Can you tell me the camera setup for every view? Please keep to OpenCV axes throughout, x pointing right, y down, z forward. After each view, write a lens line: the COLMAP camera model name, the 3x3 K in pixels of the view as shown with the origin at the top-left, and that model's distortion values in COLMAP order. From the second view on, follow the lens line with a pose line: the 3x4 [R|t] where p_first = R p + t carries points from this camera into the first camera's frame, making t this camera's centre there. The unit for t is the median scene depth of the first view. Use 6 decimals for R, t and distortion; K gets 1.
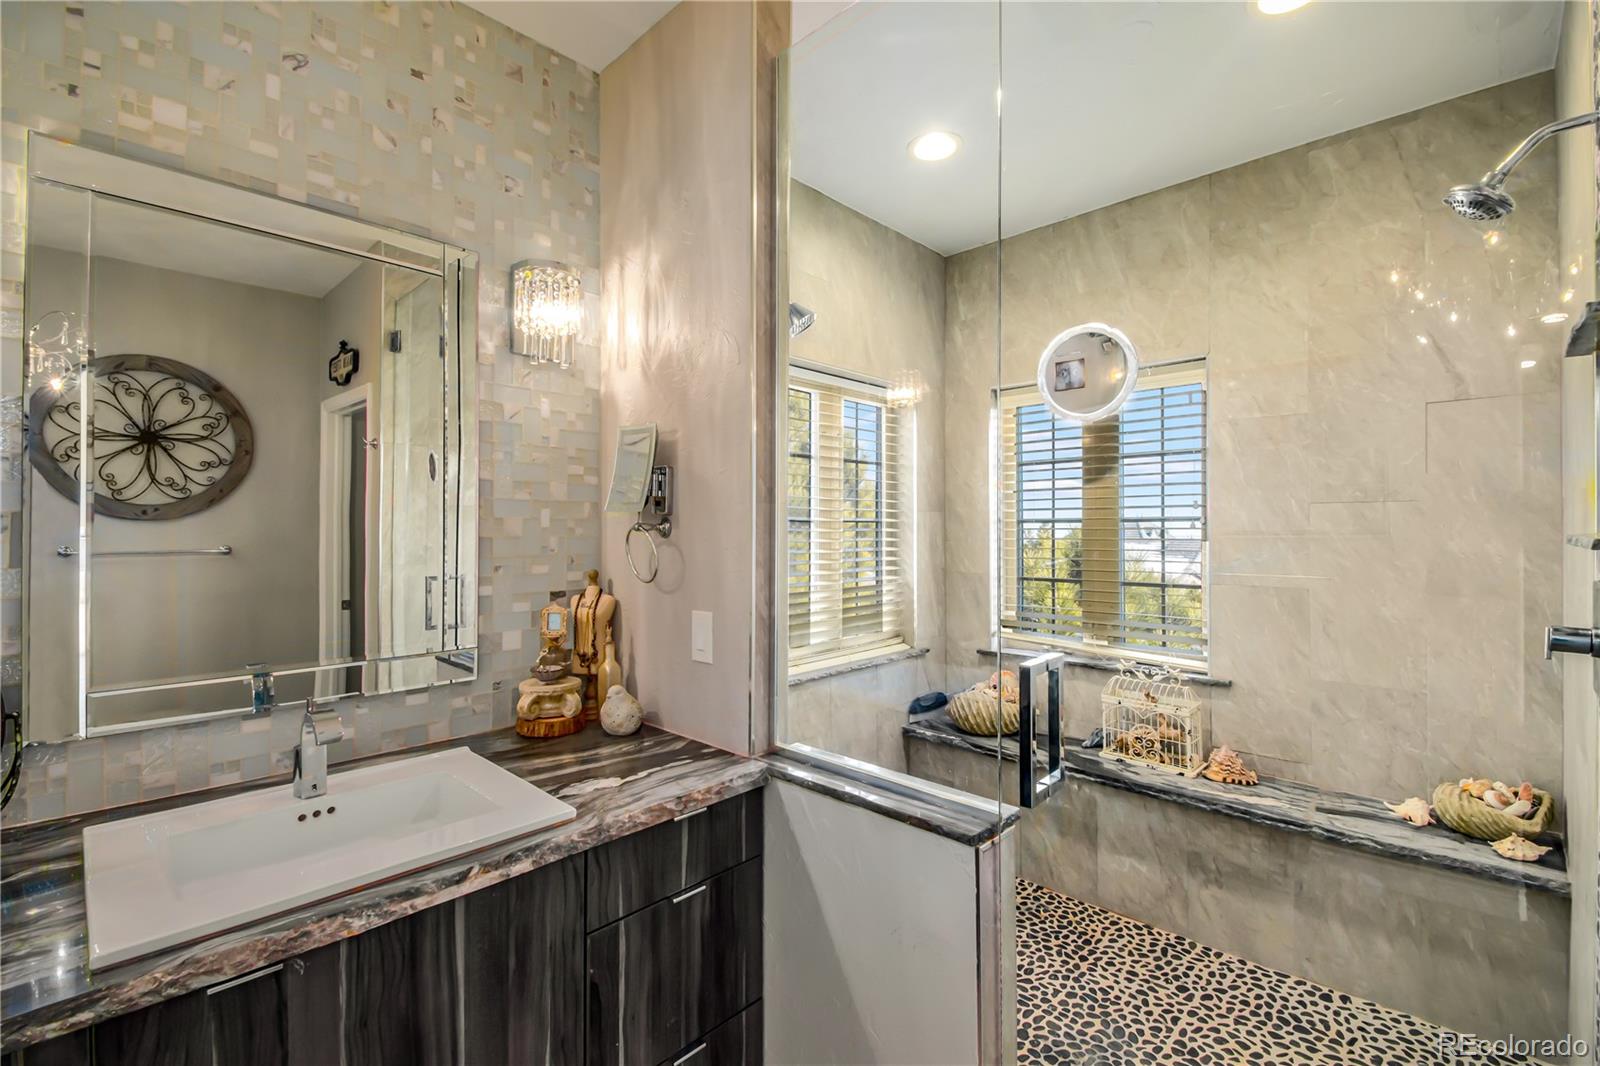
lens RADIAL K [[707.9, 0, 795.7], [0, 707.9, 526.7], [0, 0, 1]] dist [-0.001416, -0.000232]
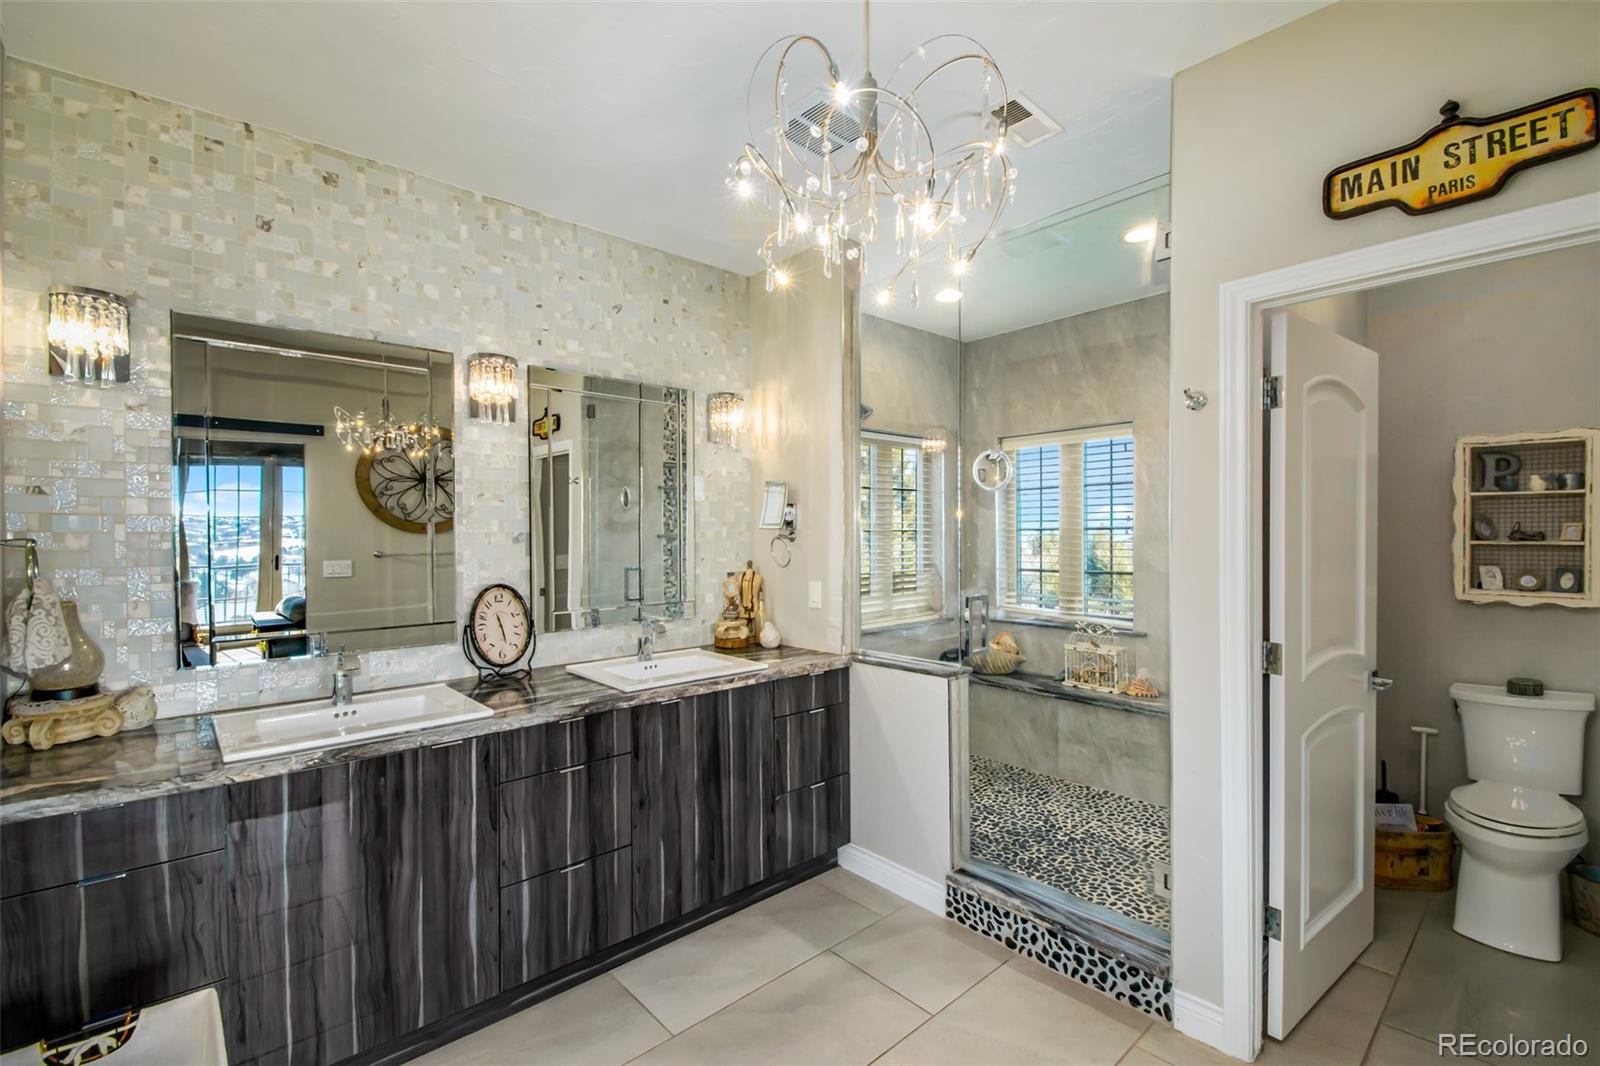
lens RADIAL K [[707.9, 0, 792.5], [0, 707.9, 550.2], [0, 0, 1]] dist [-0.001416, -0.000232]
pose [[0.996546, -0.005053, -0.082893, -0.031717], [0.007172, 0.999655, 0.025282, -0.009735], [0.082736, -0.025789, 0.996238, -0.789993]]
